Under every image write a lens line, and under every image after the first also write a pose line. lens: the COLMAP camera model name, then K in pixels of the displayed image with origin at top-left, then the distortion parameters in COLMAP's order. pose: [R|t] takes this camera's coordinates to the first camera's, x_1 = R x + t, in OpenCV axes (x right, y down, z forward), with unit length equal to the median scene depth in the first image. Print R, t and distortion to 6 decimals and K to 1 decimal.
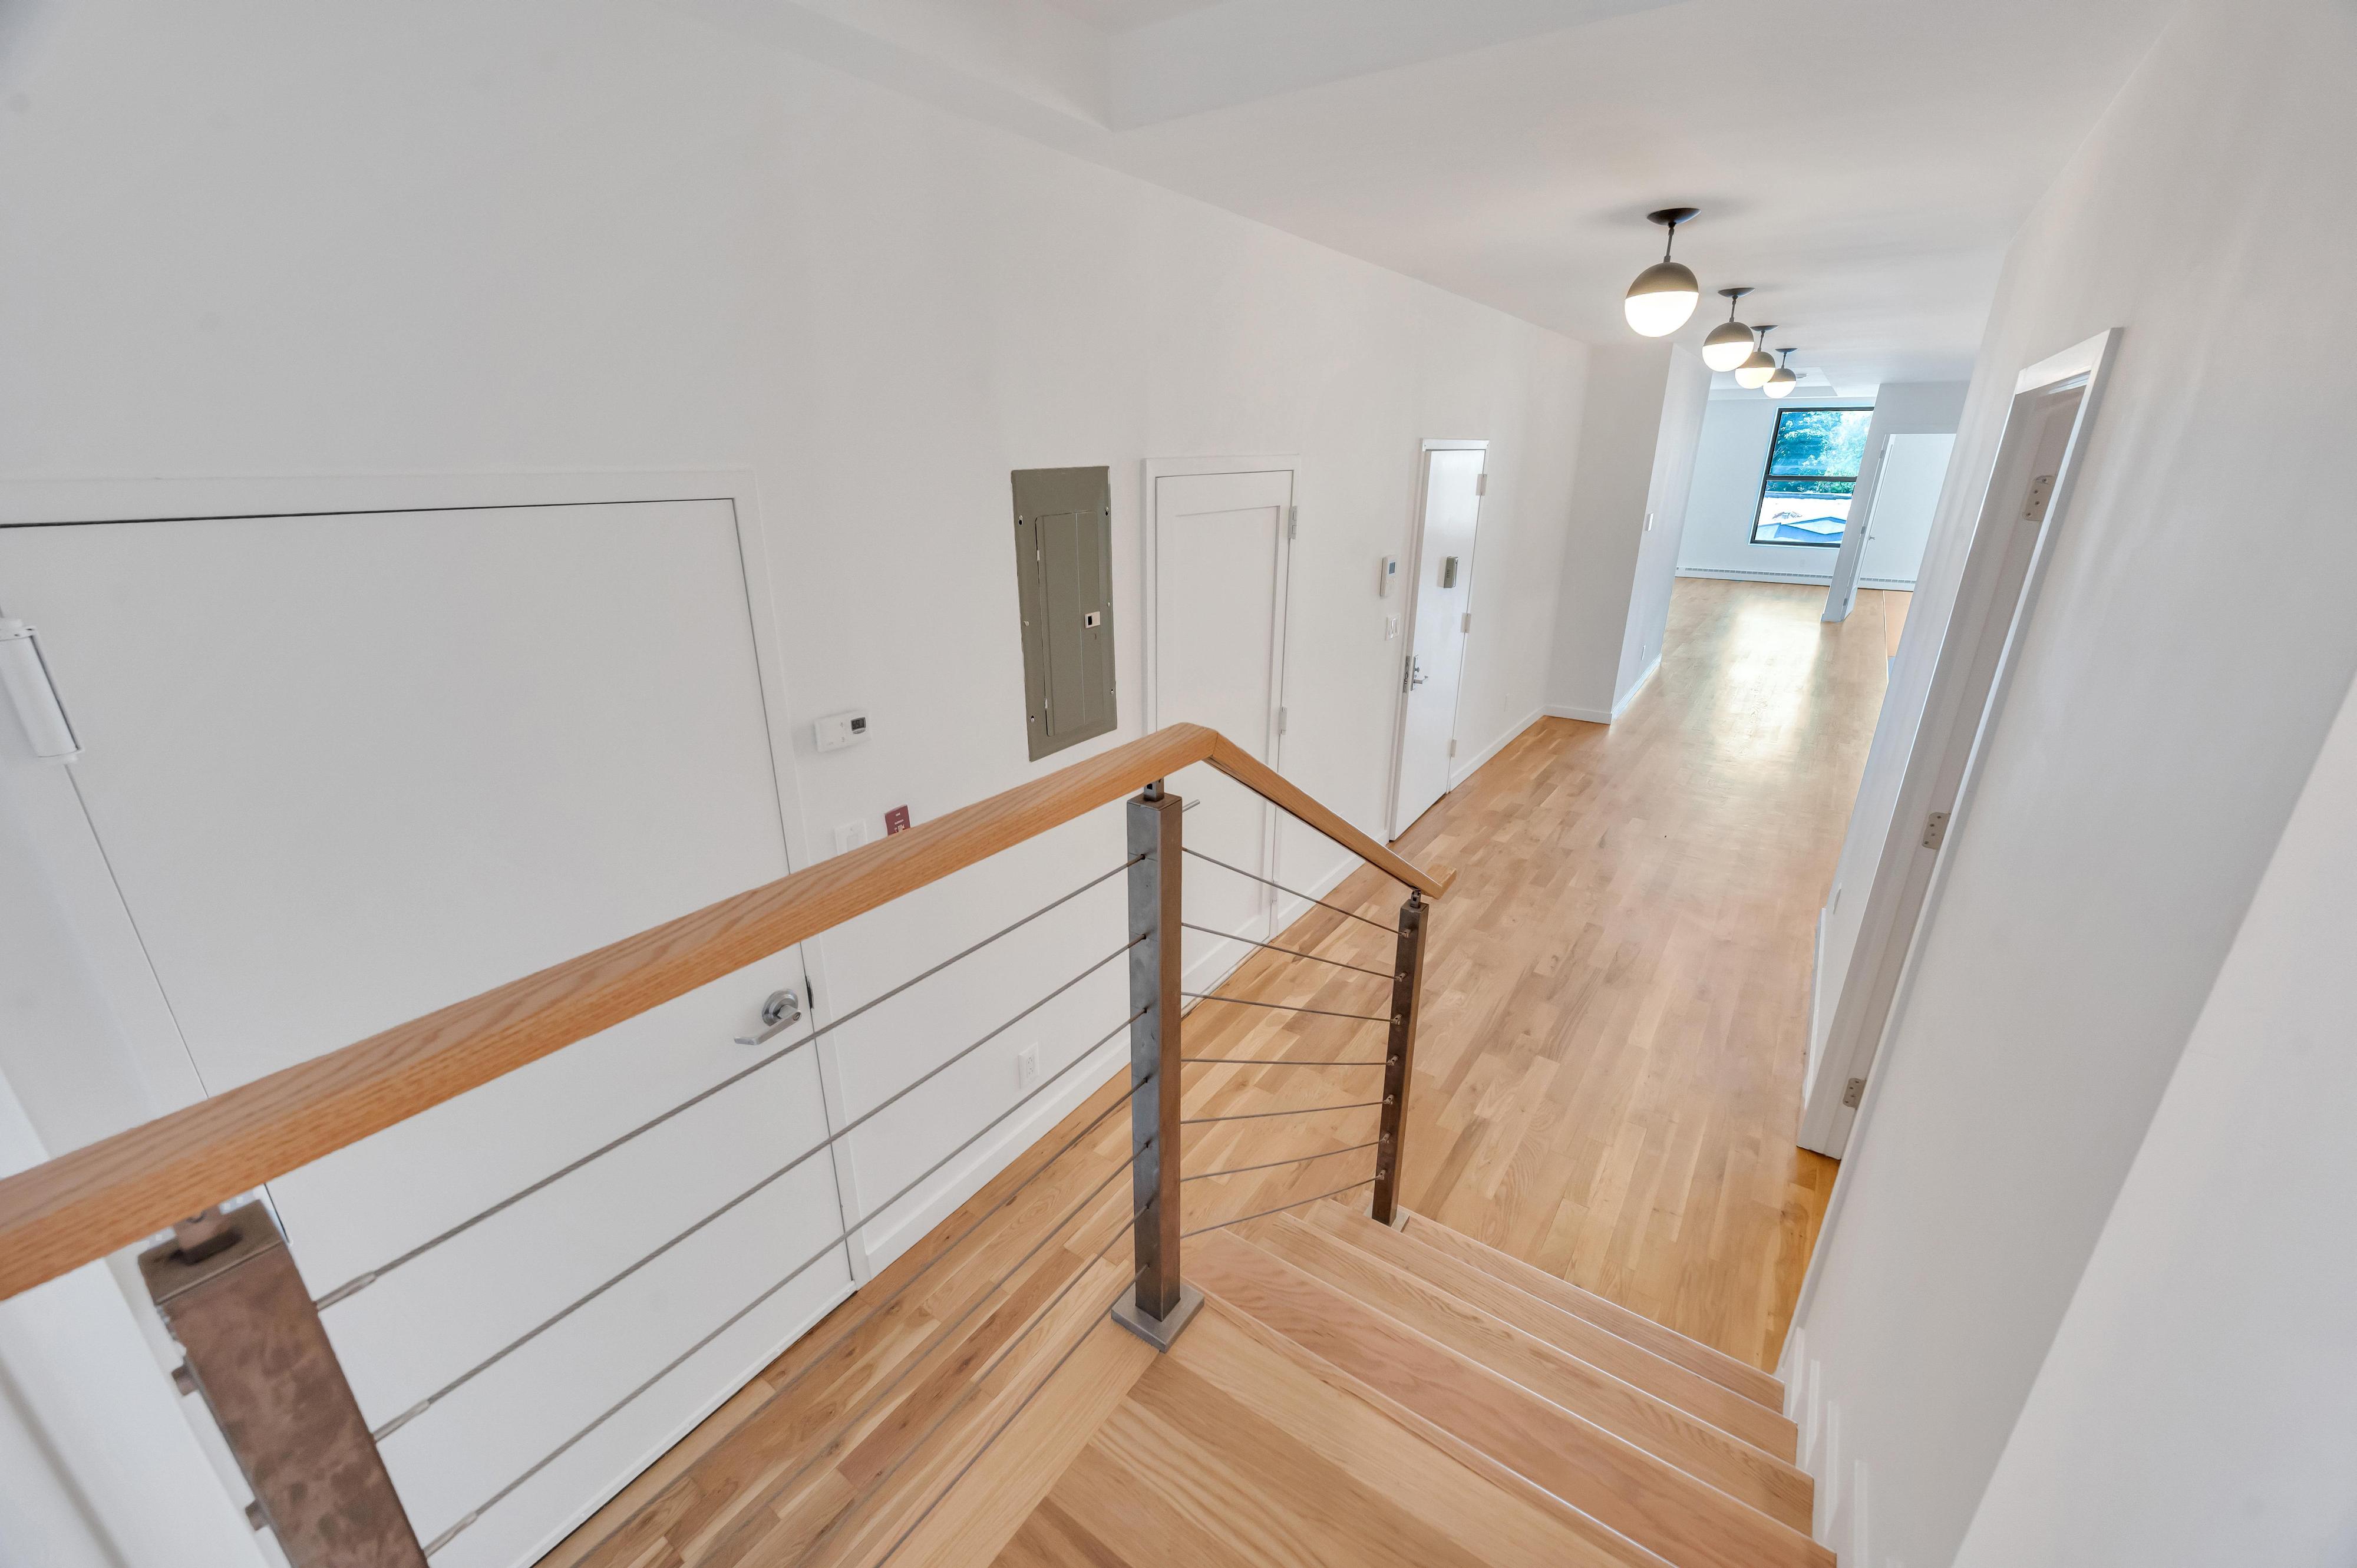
lens RADIAL K [[941.2, 0, 1164.8], [0, 941.2, 788.3], [0, 0, 1]] dist [0.001031, 0.000378]
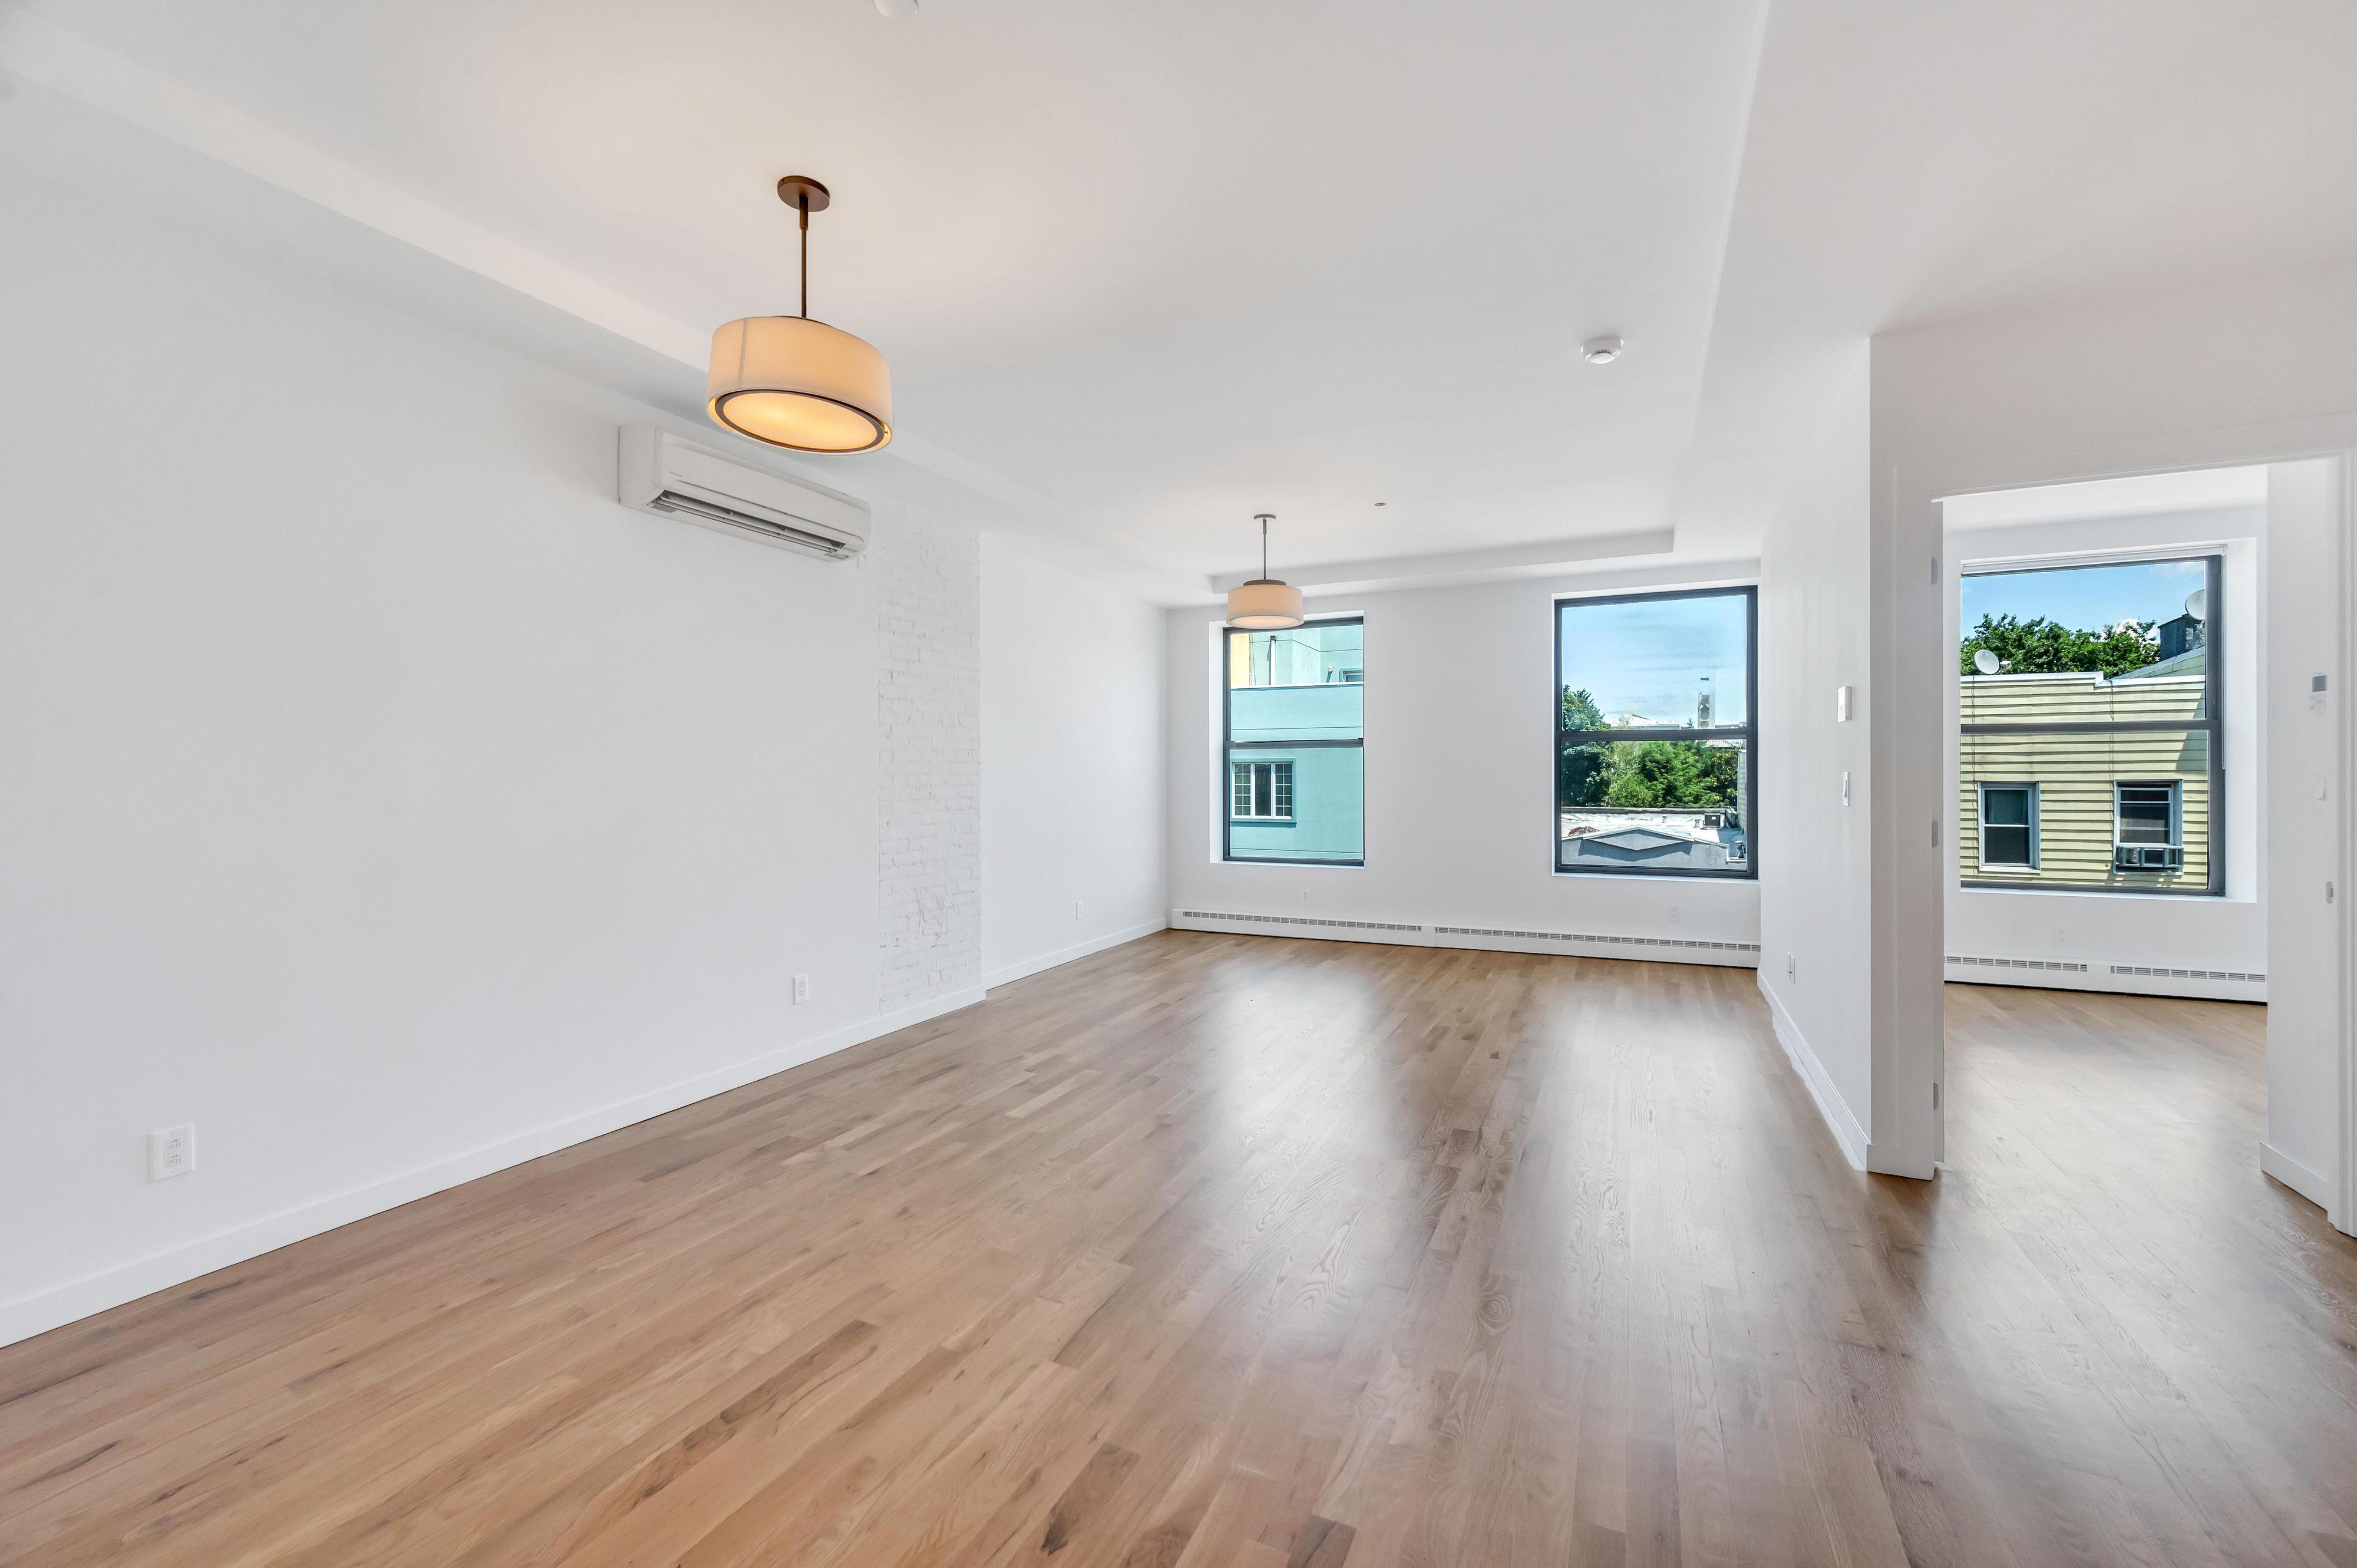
lens RADIAL K [[941.2, 0, 1199.8], [0, 941.2, 779.8], [0, 0, 1]] dist [0.001031, 0.000378]
pose [[0.982655, -0.005751, 0.185356, 0.212339], [0.068926, 0.939241, -0.336267, -0.093379], [-0.172160, 0.343210, 0.923346, 0.342080]]
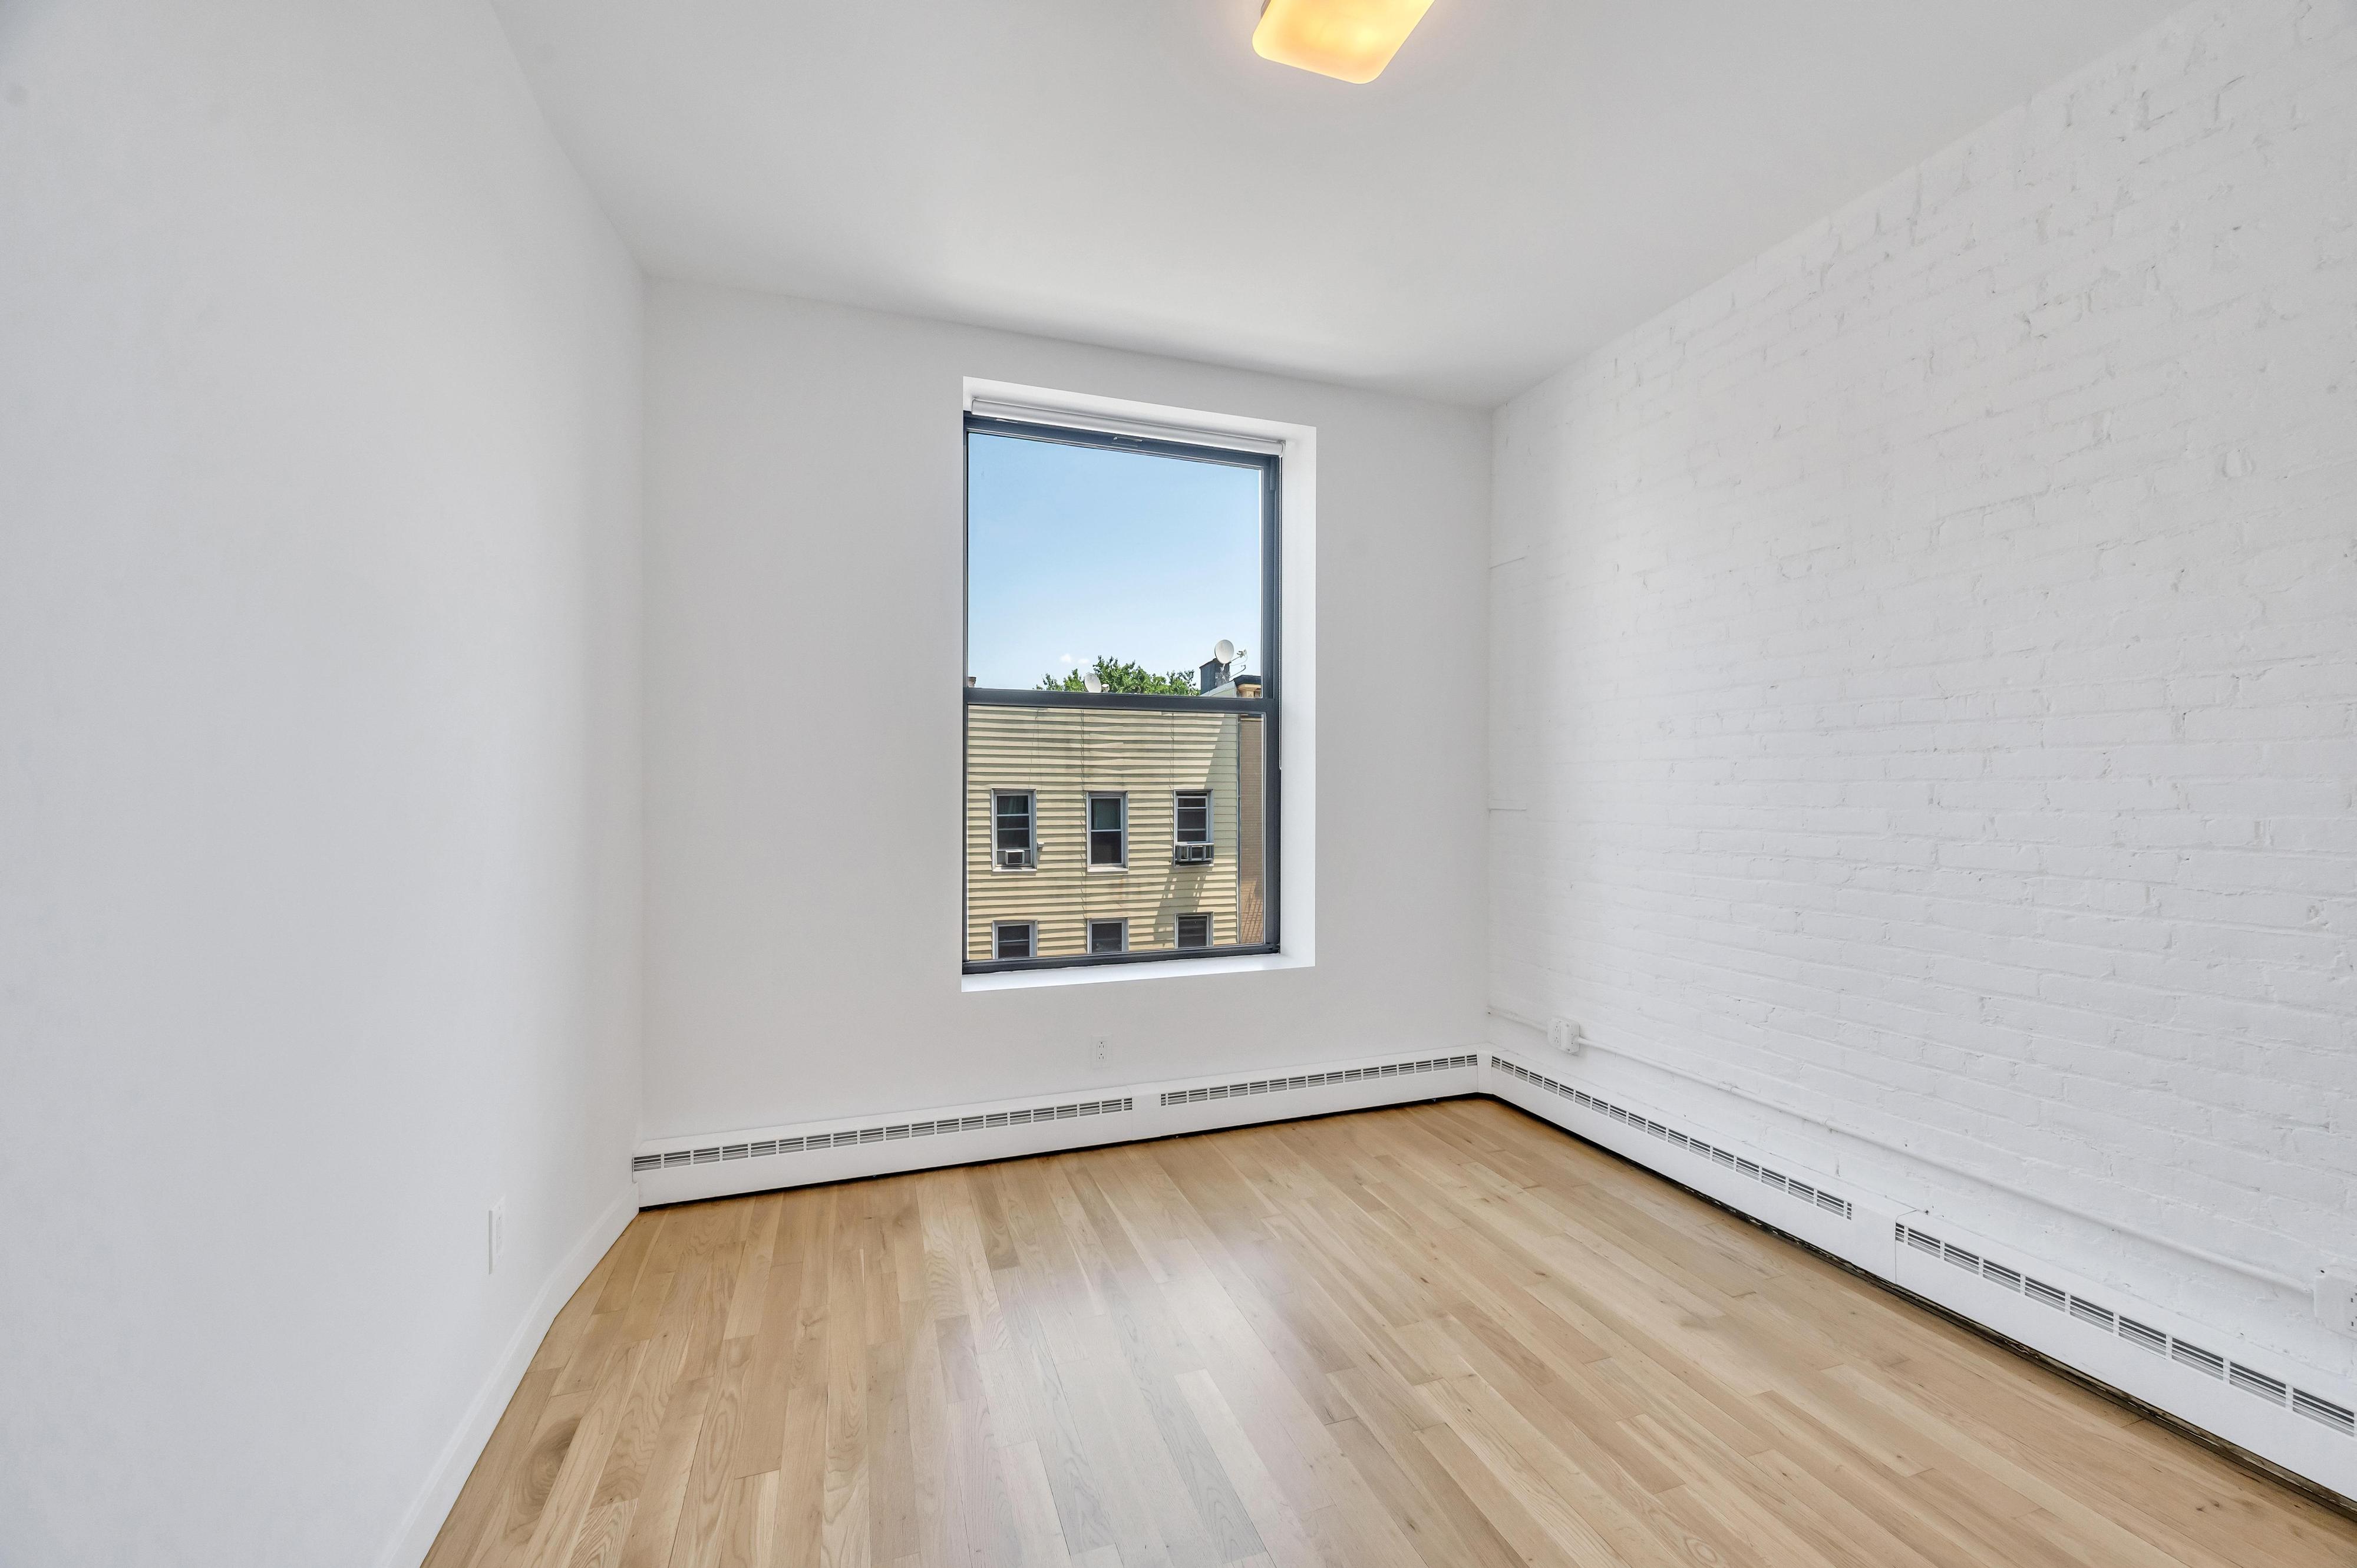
lens RADIAL K [[941.2, 0, 1179.7], [0, 941.2, 786.2], [0, 0, 1]] dist [0.001031, 0.000378]
pose [[0.572177, -0.003644, 0.820122, 0.332805], [0.286230, 0.937999, -0.195527, -0.121468], [-0.768561, 0.346620, 0.537744, 0.420509]]
